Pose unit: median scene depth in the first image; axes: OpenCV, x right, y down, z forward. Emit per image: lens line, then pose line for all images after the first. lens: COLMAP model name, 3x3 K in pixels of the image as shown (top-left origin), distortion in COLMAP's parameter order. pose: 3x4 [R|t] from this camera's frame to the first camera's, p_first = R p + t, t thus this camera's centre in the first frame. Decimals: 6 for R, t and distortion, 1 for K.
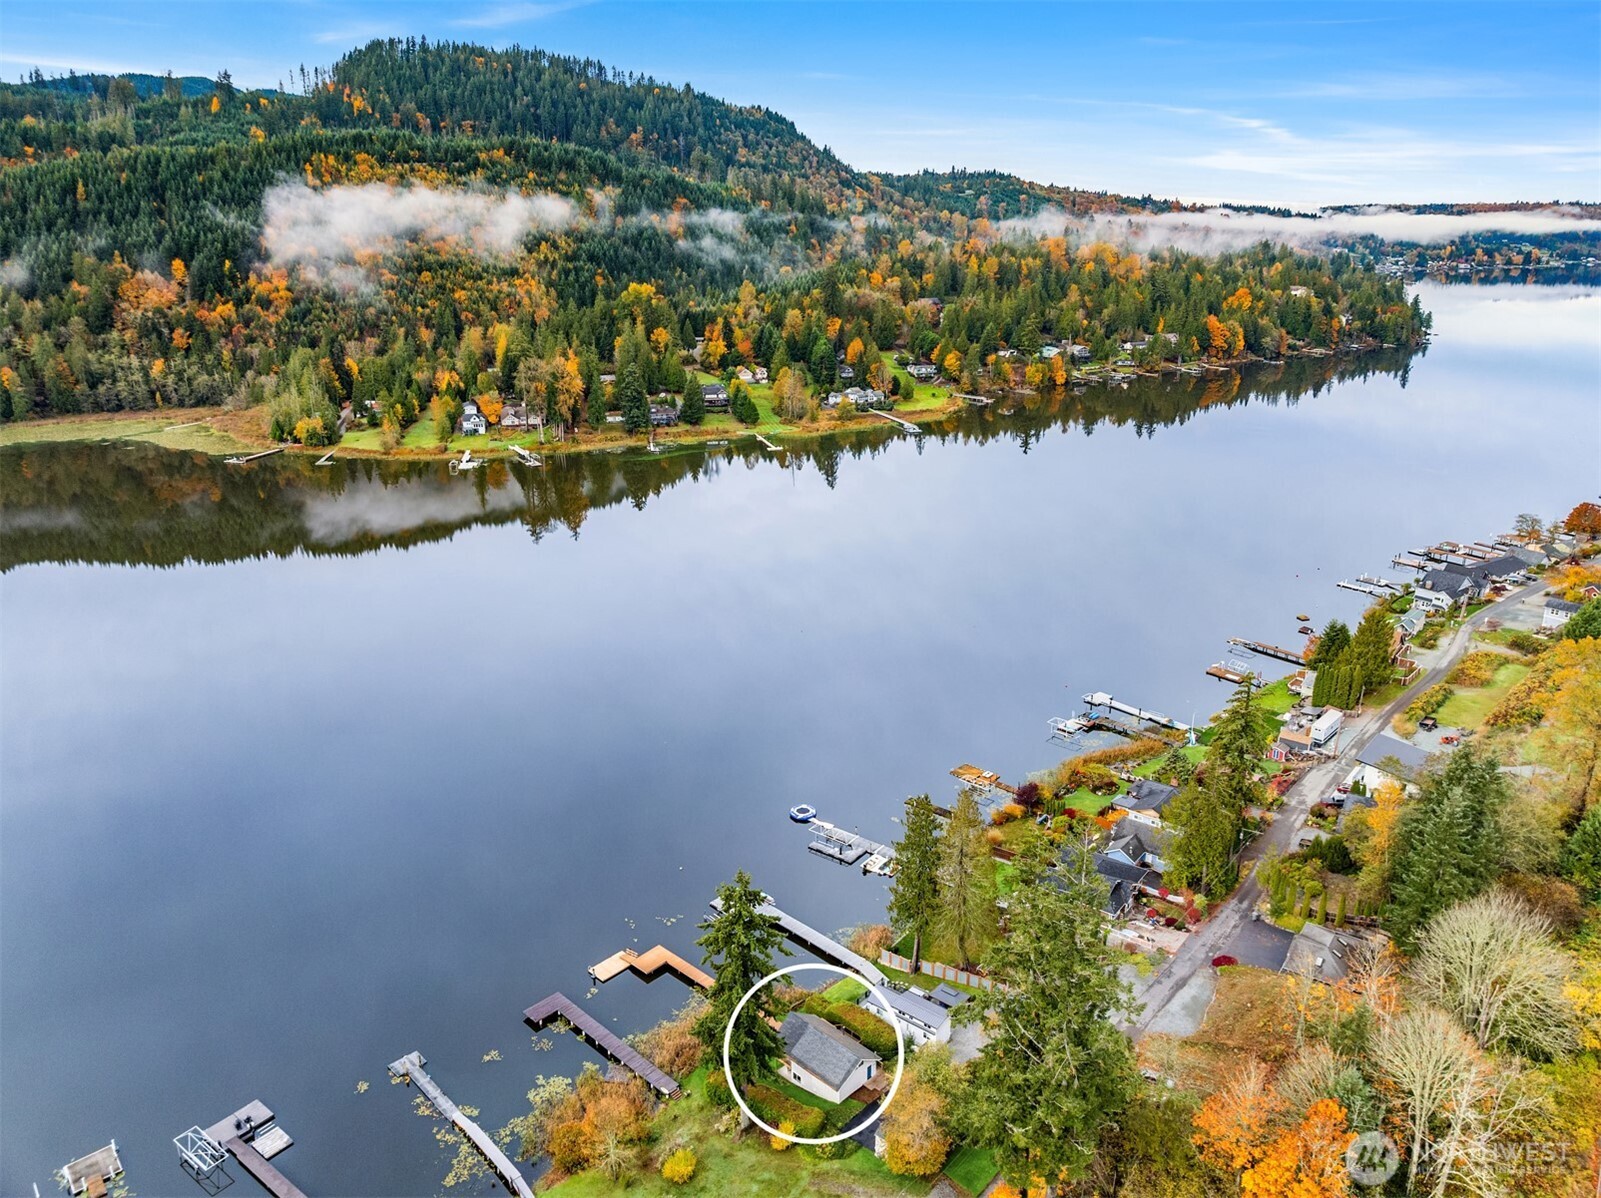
lens RADIAL K [[1146.7, 0, 808.9], [0, 1146.7, 598.8], [0, 0, 1]] dist [-0.035179, 0.001468]
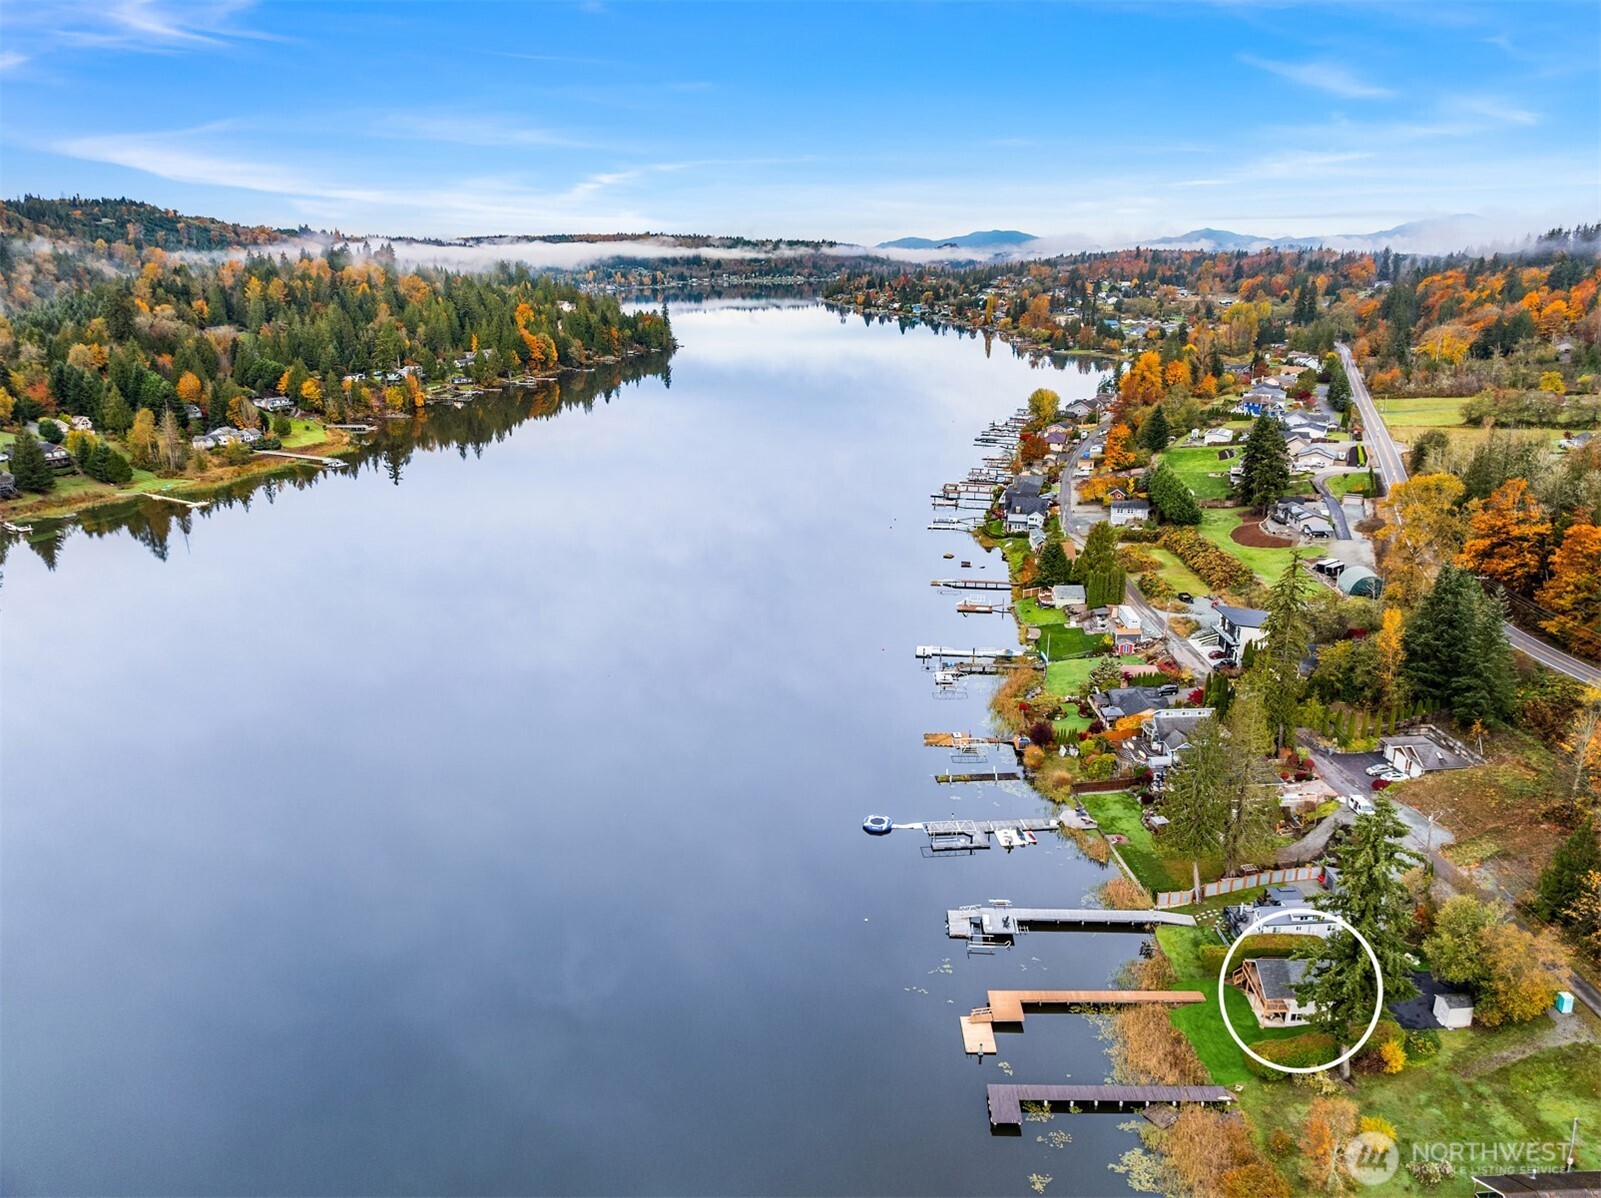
lens RADIAL K [[1146.7, 0, 808.9], [0, 1146.7, 598.8], [0, 0, 1]] dist [-0.035179, 0.001468]
pose [[0.741460, -0.192664, 0.642743, -0.174678], [0.212854, 0.975953, 0.047000, -0.010558], [-0.636342, 0.101961, 0.764639, 0.102702]]
